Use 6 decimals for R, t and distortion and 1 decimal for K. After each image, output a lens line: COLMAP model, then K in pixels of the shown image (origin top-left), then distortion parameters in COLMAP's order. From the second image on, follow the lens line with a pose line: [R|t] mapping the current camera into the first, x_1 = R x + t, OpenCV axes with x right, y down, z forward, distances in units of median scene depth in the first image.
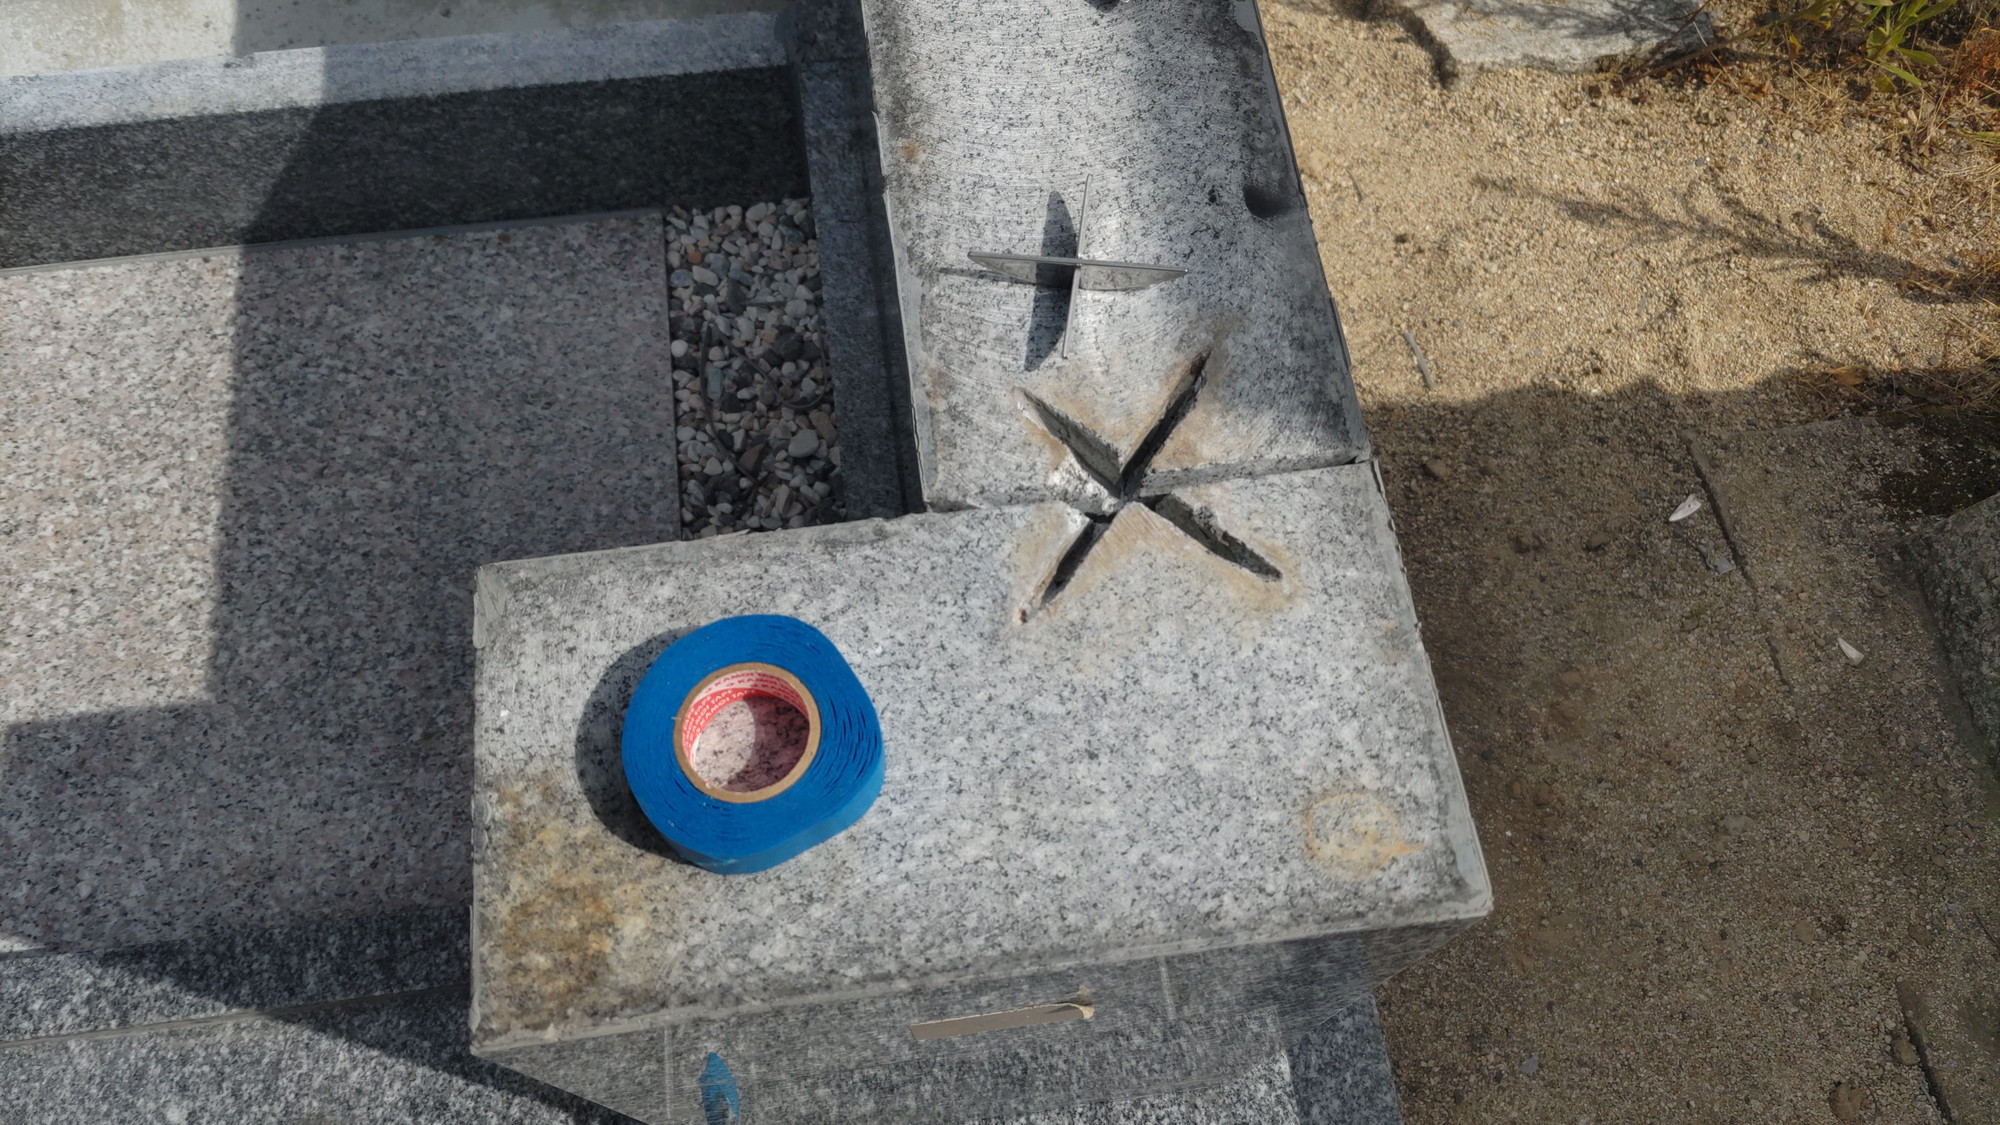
lens RADIAL K [[1515.0, 0, 1000.0], [0, 1515.0, 562.5], [0, 0, 1]] dist [0.102345, -0.150707]
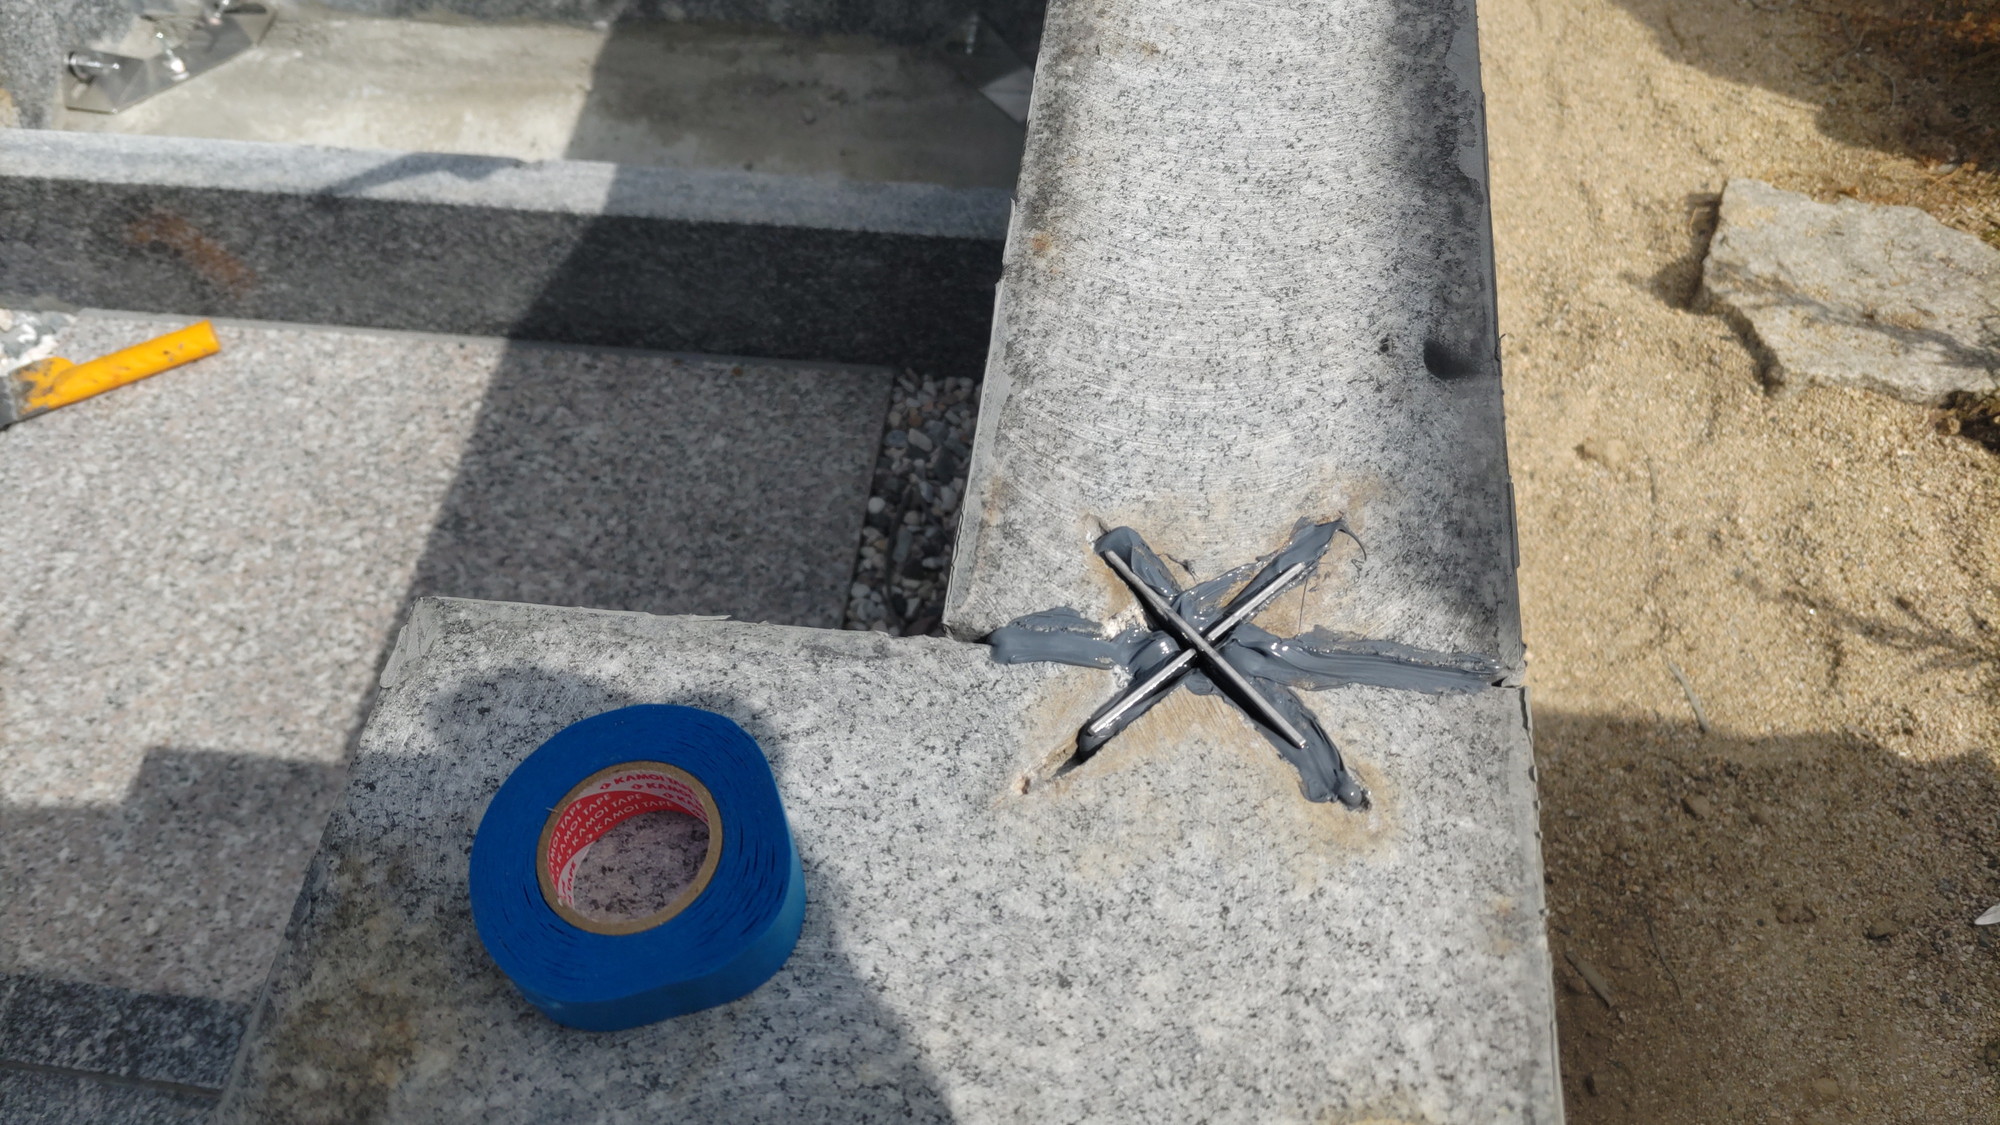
lens RADIAL K [[1515.0, 0, 1000.0], [0, 1515.0, 562.5], [0, 0, 1]] dist [0.102345, -0.150707]
pose [[0.966120, 0.181123, -0.183865, 0.106588], [-0.208427, 0.967685, -0.141928, 0.031985], [0.152217, 0.175442, 0.972651, 0.179964]]
